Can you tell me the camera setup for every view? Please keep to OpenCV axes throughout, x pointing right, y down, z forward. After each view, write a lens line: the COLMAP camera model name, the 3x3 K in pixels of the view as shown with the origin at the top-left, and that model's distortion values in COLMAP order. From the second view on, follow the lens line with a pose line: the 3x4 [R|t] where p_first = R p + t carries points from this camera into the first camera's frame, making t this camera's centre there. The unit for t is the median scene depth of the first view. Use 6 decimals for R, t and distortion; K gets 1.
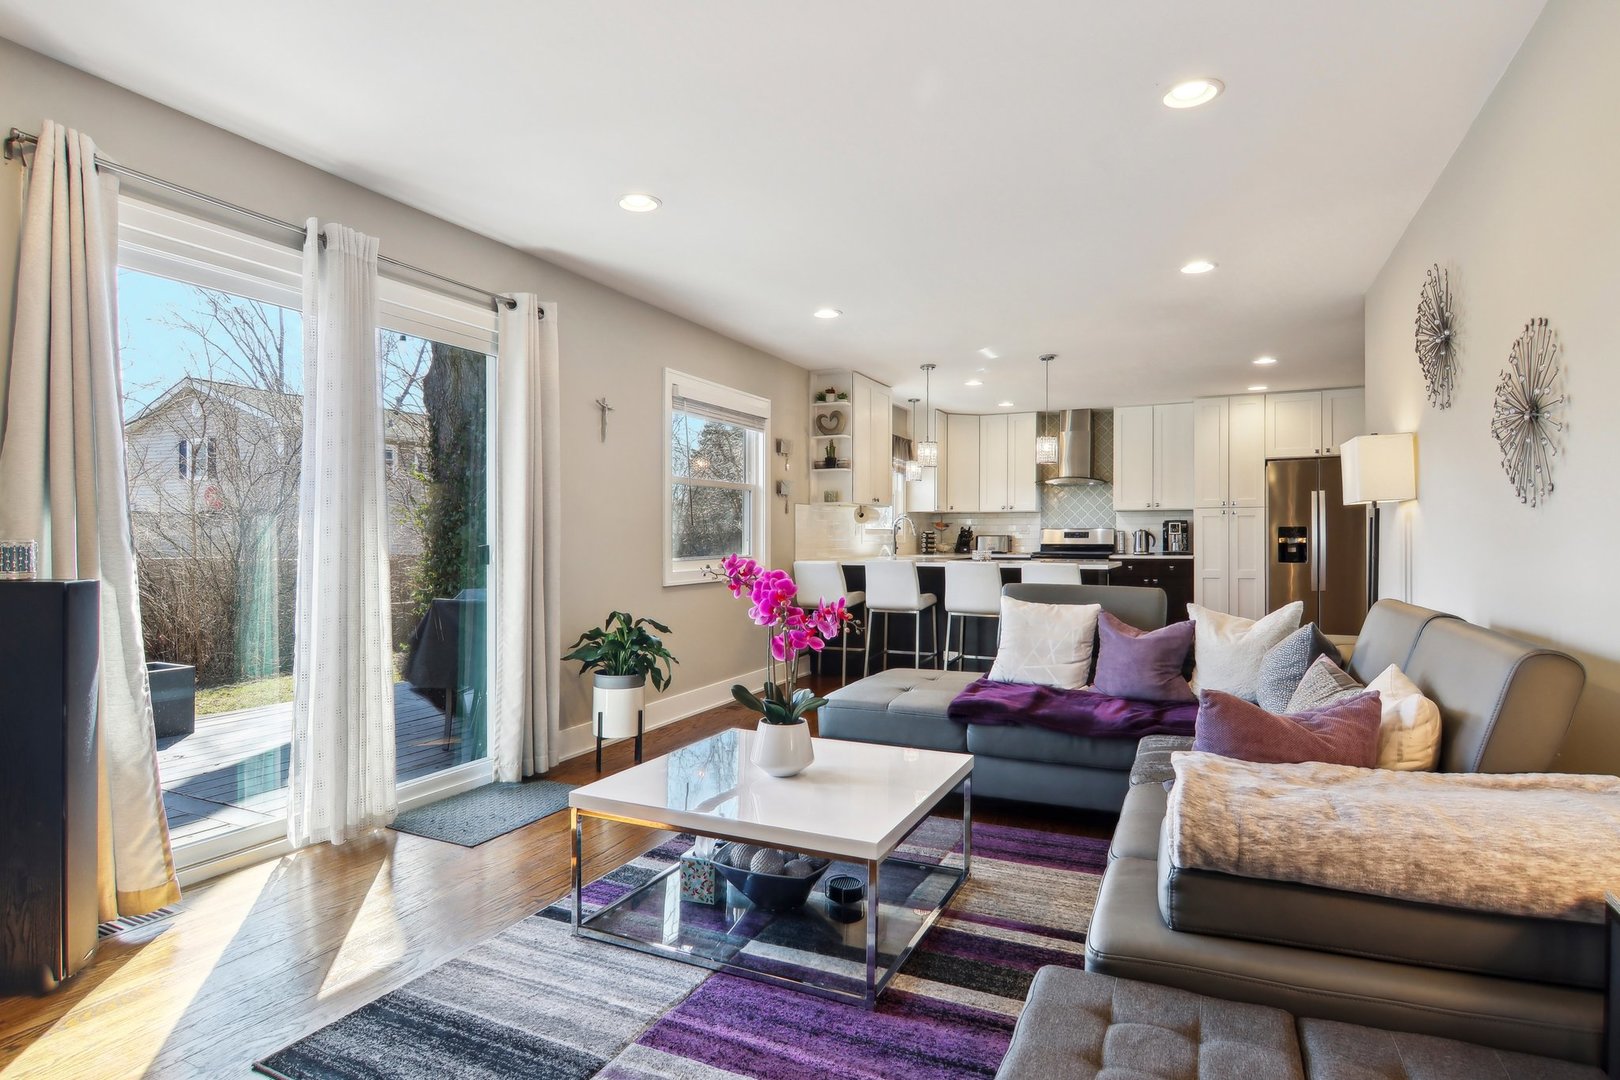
lens RADIAL K [[841.3, 0, 803.7], [0, 841.3, 538.1], [0, 0, 1]] dist [-0.018338, -0.002568]
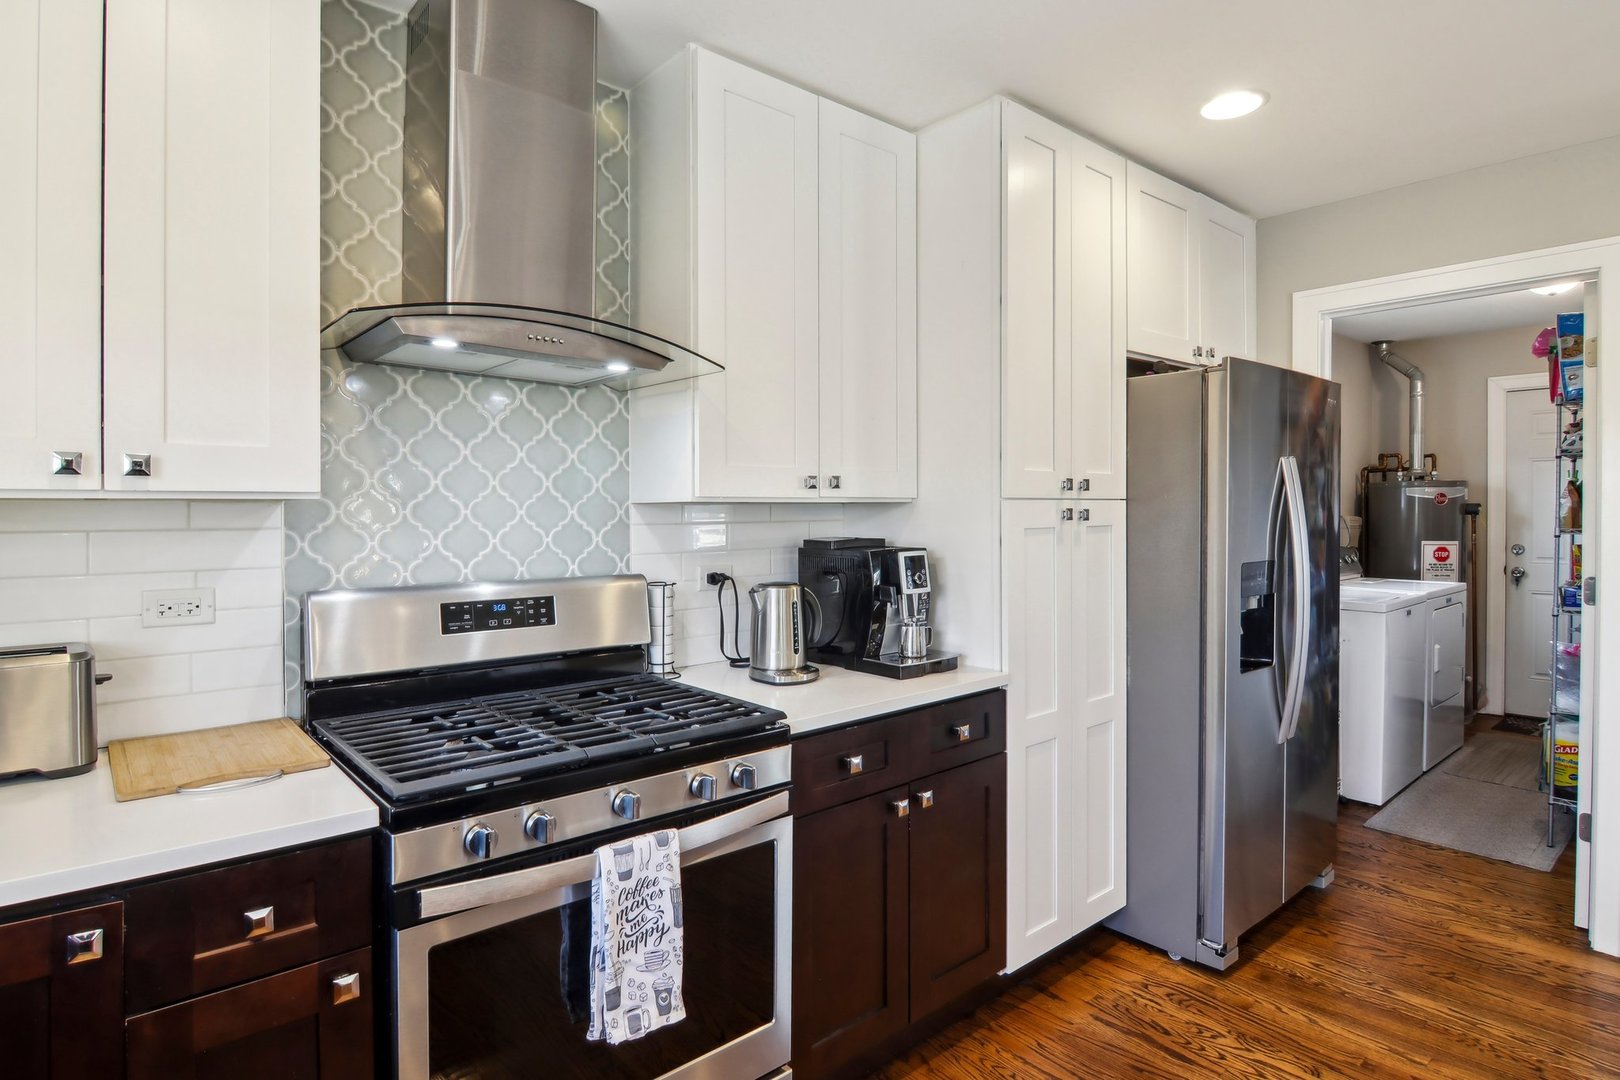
lens RADIAL K [[841.3, 0, 788.0], [0, 841.3, 512.7], [0, 0, 1]] dist [-0.018338, -0.002568]
pose [[0.428483, 0.001783, 0.903548, 0.178355], [0.009855, 0.999929, -0.006646, -0.028428], [-0.903496, 0.011752, 0.428435, 0.902444]]
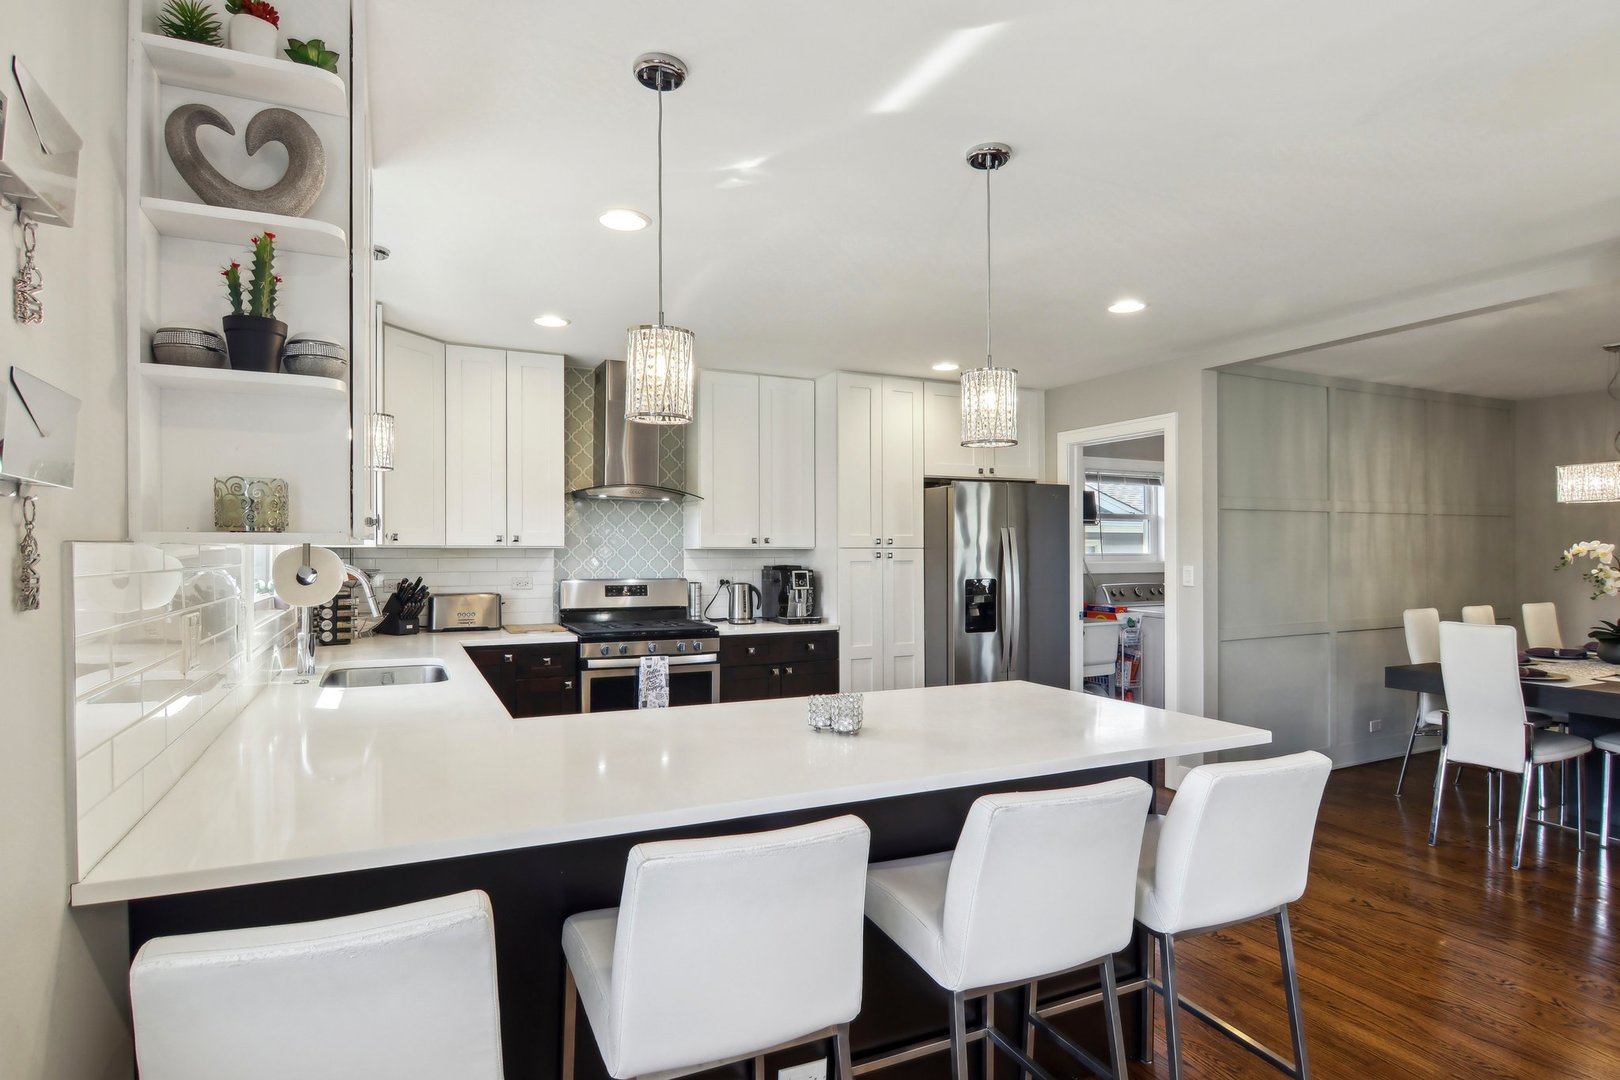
lens RADIAL K [[841.3, 0, 813.6], [0, 841.3, 554.6], [0, 0, 1]] dist [-0.018338, -0.002568]
pose [[0.630600, 0.000508, 0.776108, -0.031642], [0.000567, 0.999999, -0.001115, -0.028657], [-0.776108, 0.001143, 0.630599, 0.589288]]
